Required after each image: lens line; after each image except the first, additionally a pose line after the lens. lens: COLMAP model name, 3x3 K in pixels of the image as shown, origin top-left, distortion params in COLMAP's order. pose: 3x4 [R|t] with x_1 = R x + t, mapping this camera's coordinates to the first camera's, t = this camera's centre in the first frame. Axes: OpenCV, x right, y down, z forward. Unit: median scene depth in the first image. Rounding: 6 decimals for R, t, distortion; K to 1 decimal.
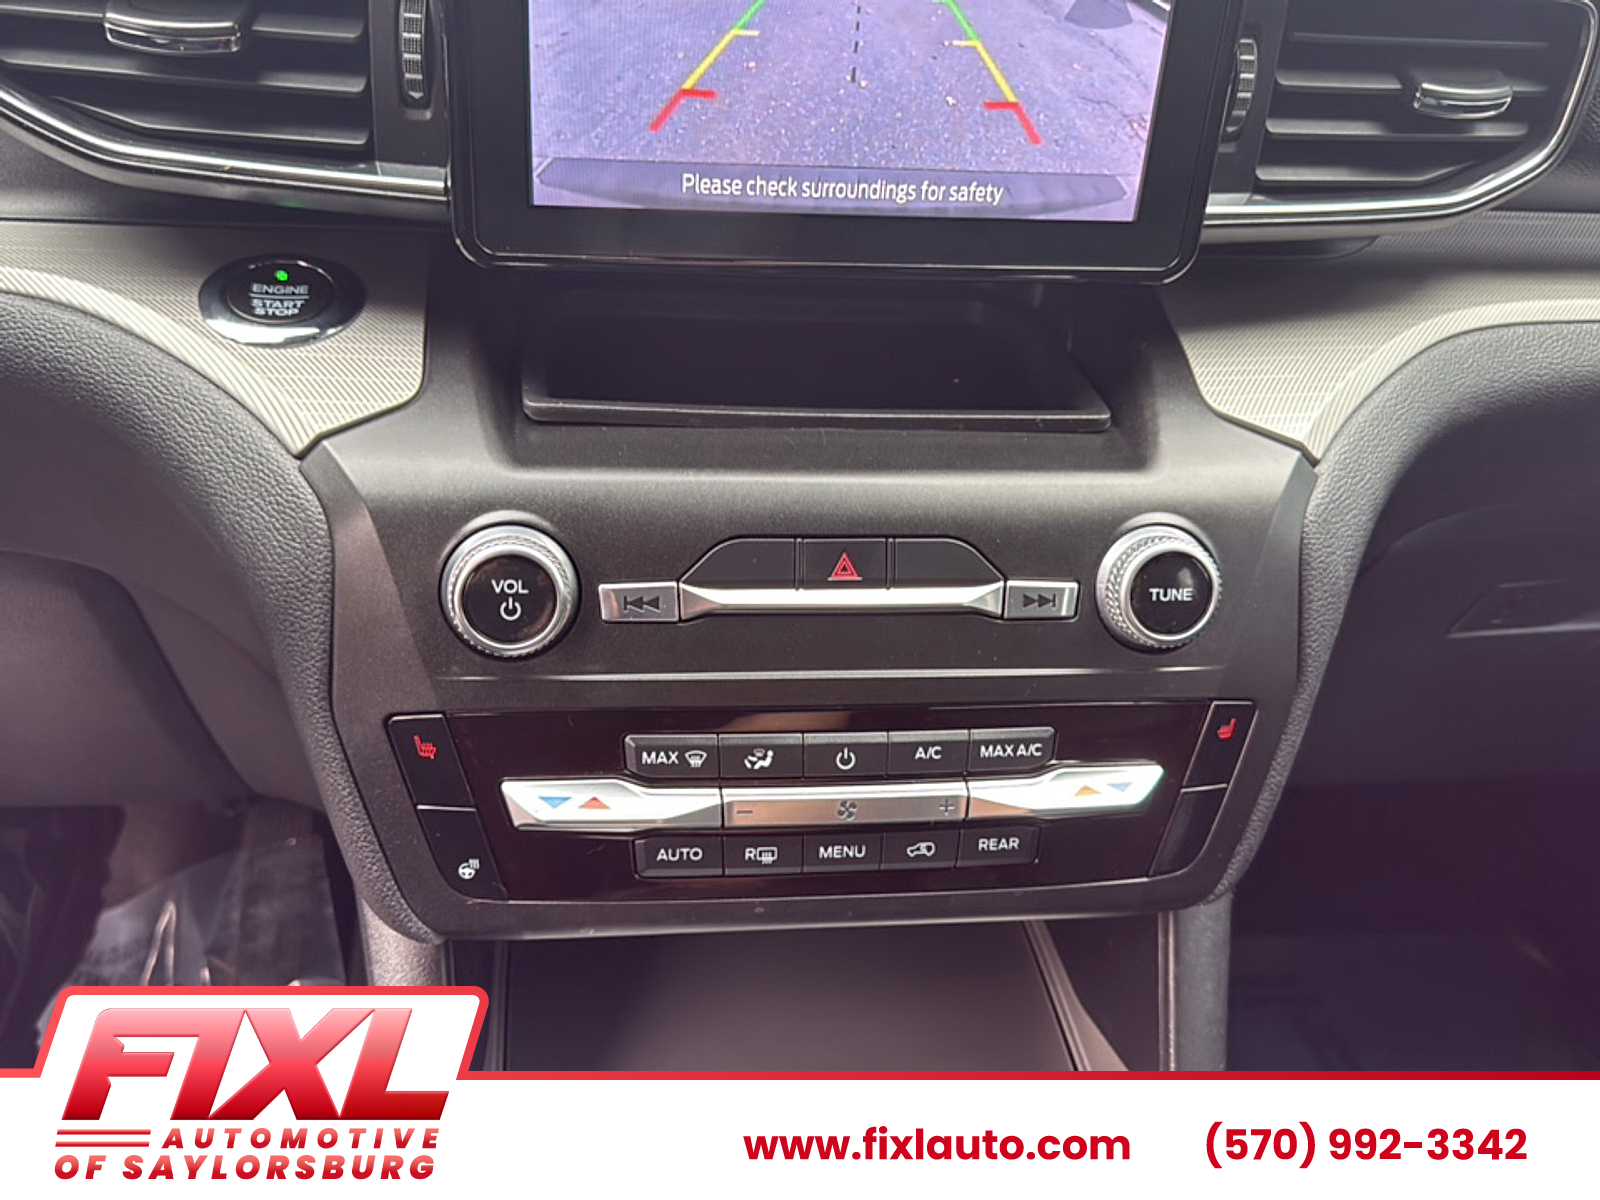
lens RADIAL K [[1467.0, 0, 800.0], [0, 1467.0, 600.0], [0, 0, 1]] dist [0.136876, -0.306836]
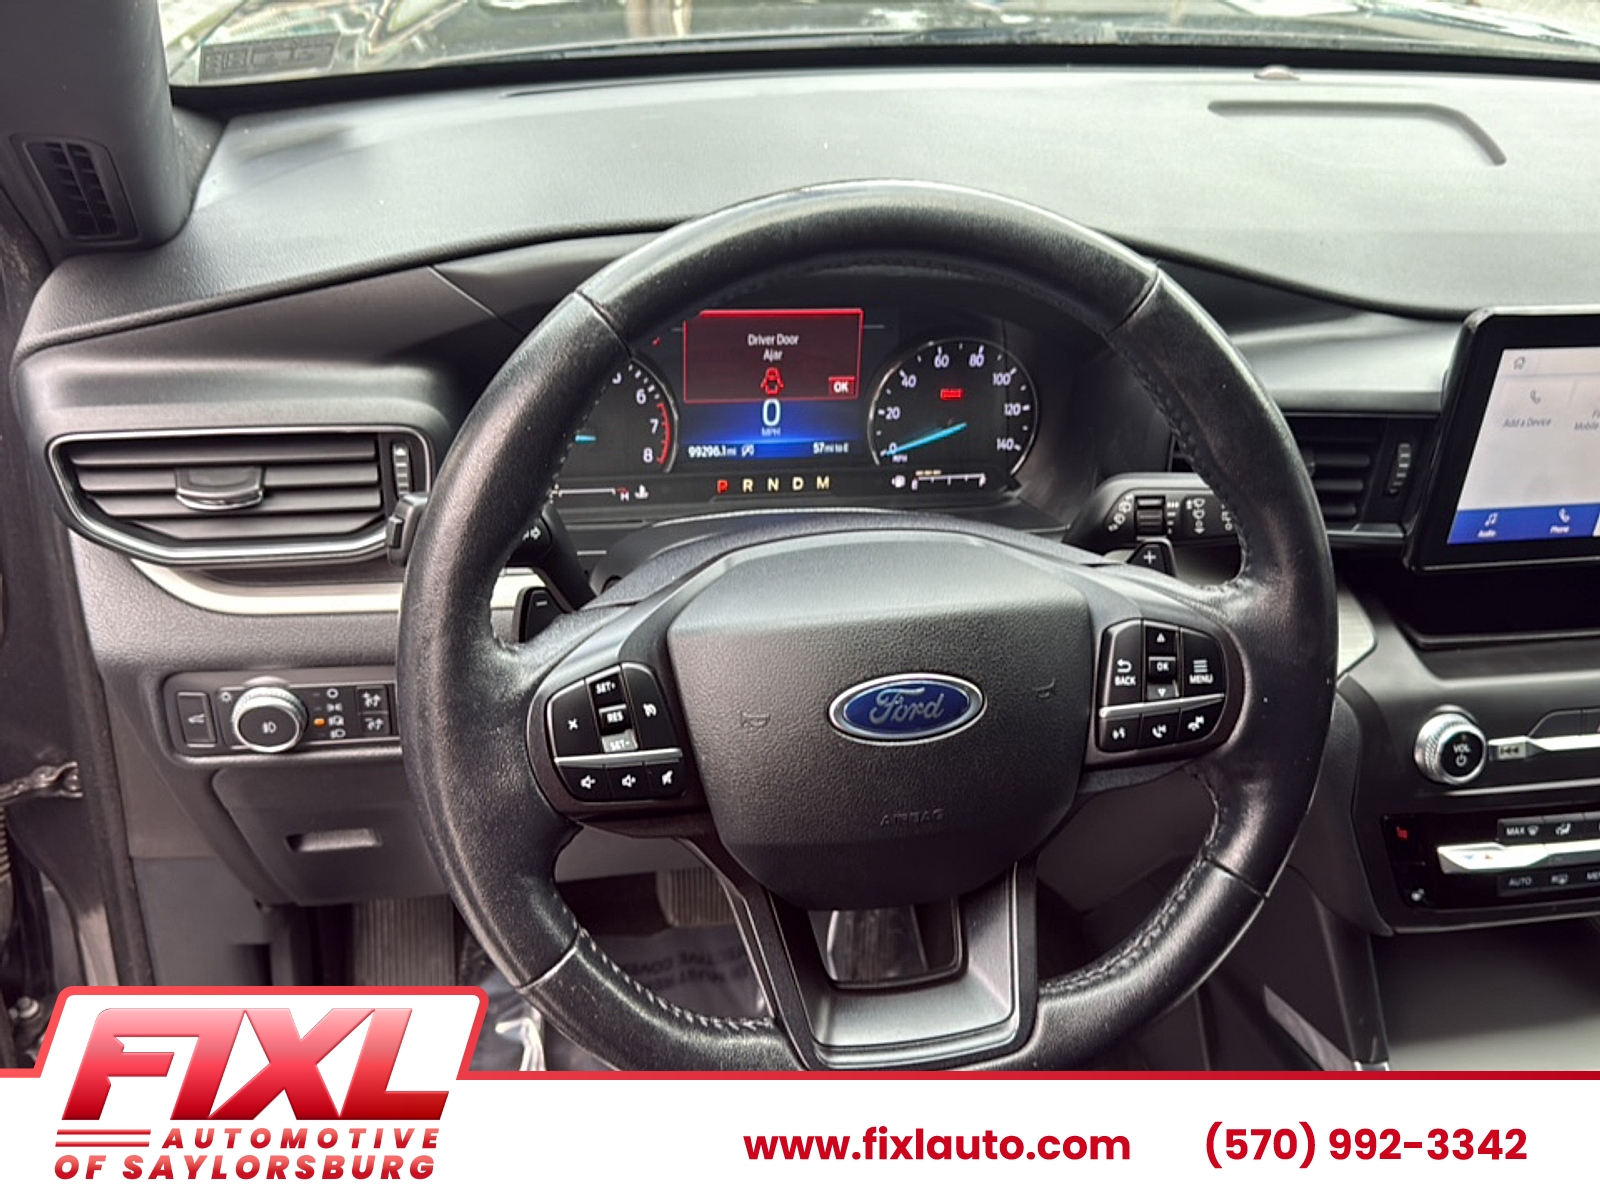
lens RADIAL K [[1467.0, 0, 800.0], [0, 1467.0, 600.0], [0, 0, 1]] dist [0.136876, -0.306836]
pose [[0.998000, -0.043967, 0.045425, -1.070735], [0.043214, 0.998914, 0.017426, -0.257226], [-0.046142, -0.015428, 0.998816, -0.838282]]
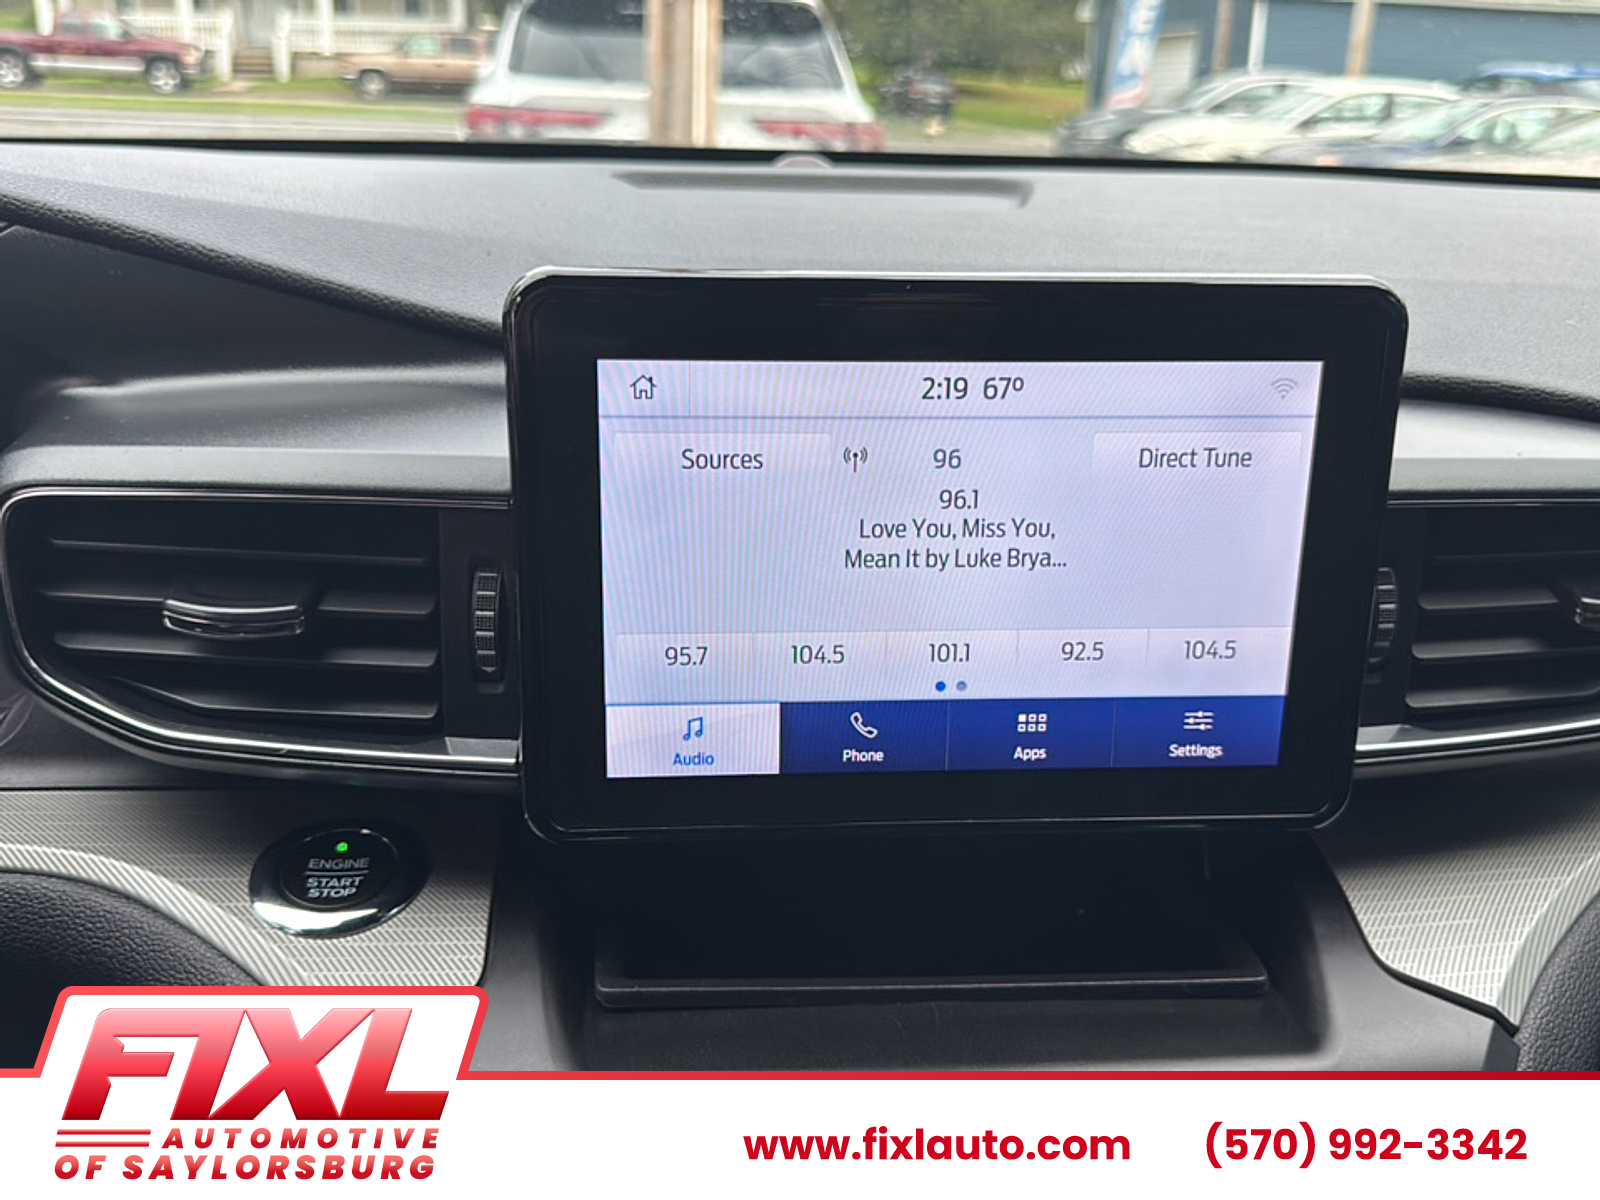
lens RADIAL K [[1467.0, 0, 800.0], [0, 1467.0, 600.0], [0, 0, 1]] dist [0.136876, -0.306836]
pose [[0.997351, -0.032348, -0.065154, 0.001238], [0.016280, 0.972225, -0.233481, -0.154125], [0.070897, 0.231802, 0.970176, 0.092717]]
